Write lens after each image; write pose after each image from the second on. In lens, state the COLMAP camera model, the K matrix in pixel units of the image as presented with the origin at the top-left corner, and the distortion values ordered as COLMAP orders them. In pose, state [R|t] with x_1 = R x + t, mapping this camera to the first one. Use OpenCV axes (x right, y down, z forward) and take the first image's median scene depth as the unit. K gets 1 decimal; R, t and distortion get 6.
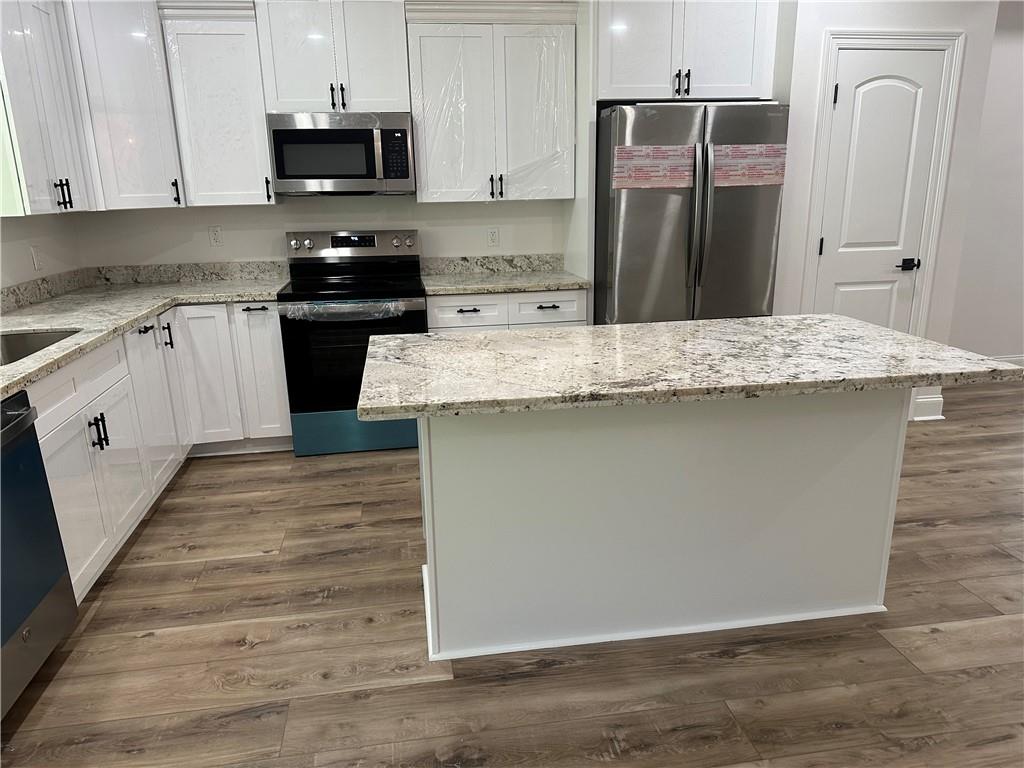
lens RADIAL K [[712.7, 0, 508.9], [0, 712.7, 394.9], [0, 0, 1]] dist [0.096105, -0.132016]
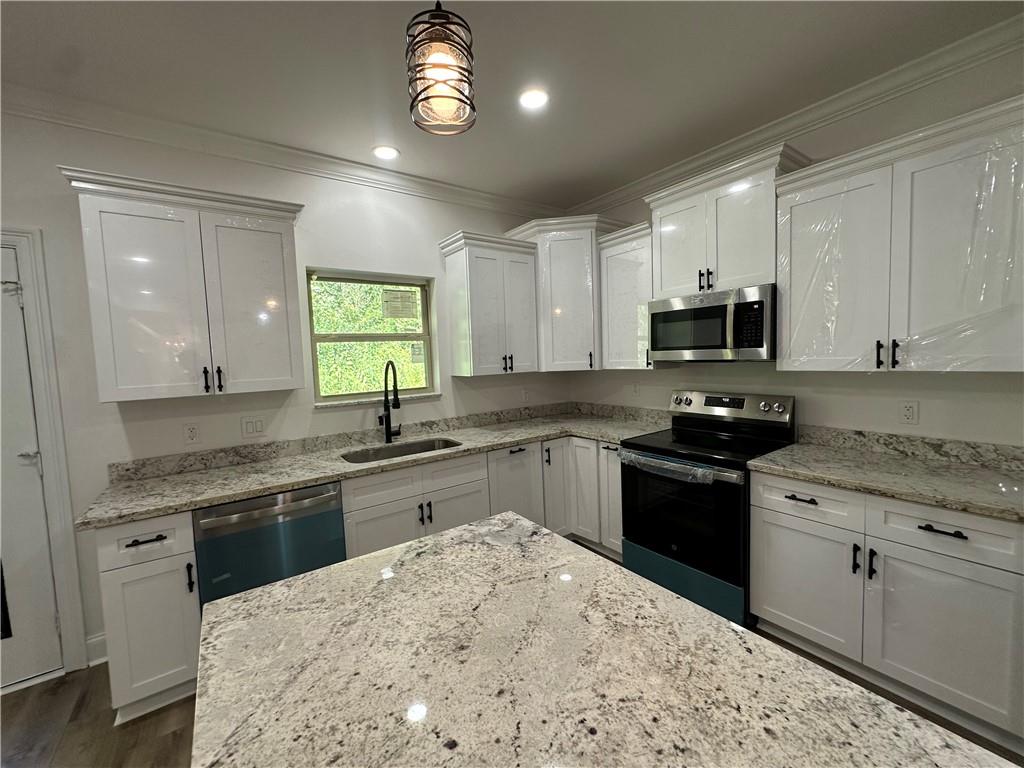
lens RADIAL K [[409.5, 0, 512.0], [0, 409.5, 384.0], [0, 0, 1]] dist [-0.001978, 0.000348]
pose [[0.451483, 0.066136, -0.889826, 0.215963], [-0.220662, 0.974549, -0.039528, -0.163434], [0.864565, 0.214197, 0.454586, 0.487987]]
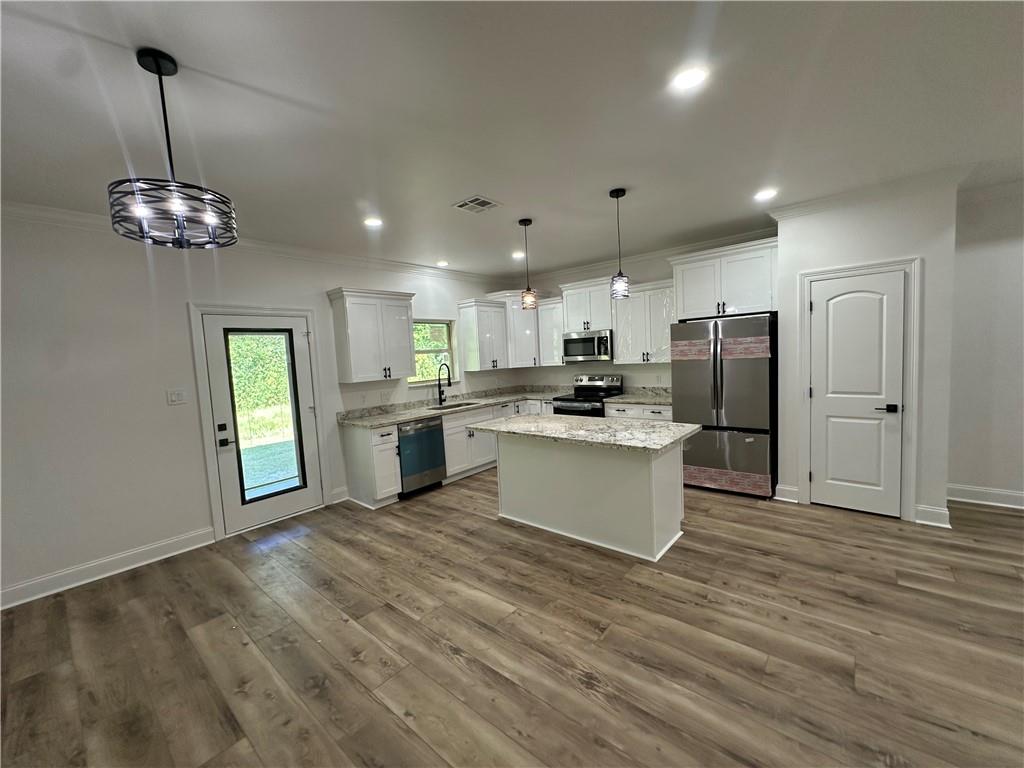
lens RADIAL K [[409.5, 0, 512.0], [0, 409.5, 384.0], [0, 0, 1]] dist [-0.001978, 0.000348]
pose [[0.649995, 0.041546, -0.758802, 0.742834], [-0.172554, 0.980492, -0.094127, -0.018526], [0.740089, 0.192116, 0.644484, -0.121615]]
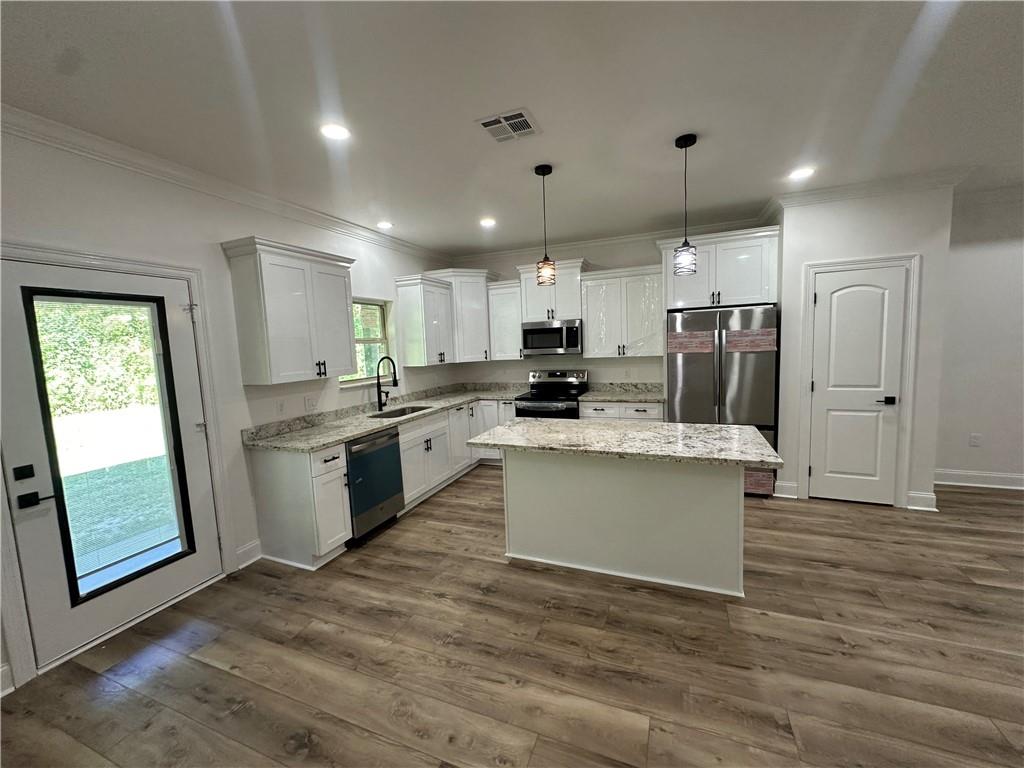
lens RADIAL K [[409.5, 0, 512.0], [0, 409.5, 384.0], [0, 0, 1]] dist [-0.001978, 0.000348]
pose [[0.856520, 0.036192, -0.514843, 0.346898], [-0.120331, 0.984051, -0.131013, -0.007262], [0.501890, 0.174167, 0.847214, -0.133779]]
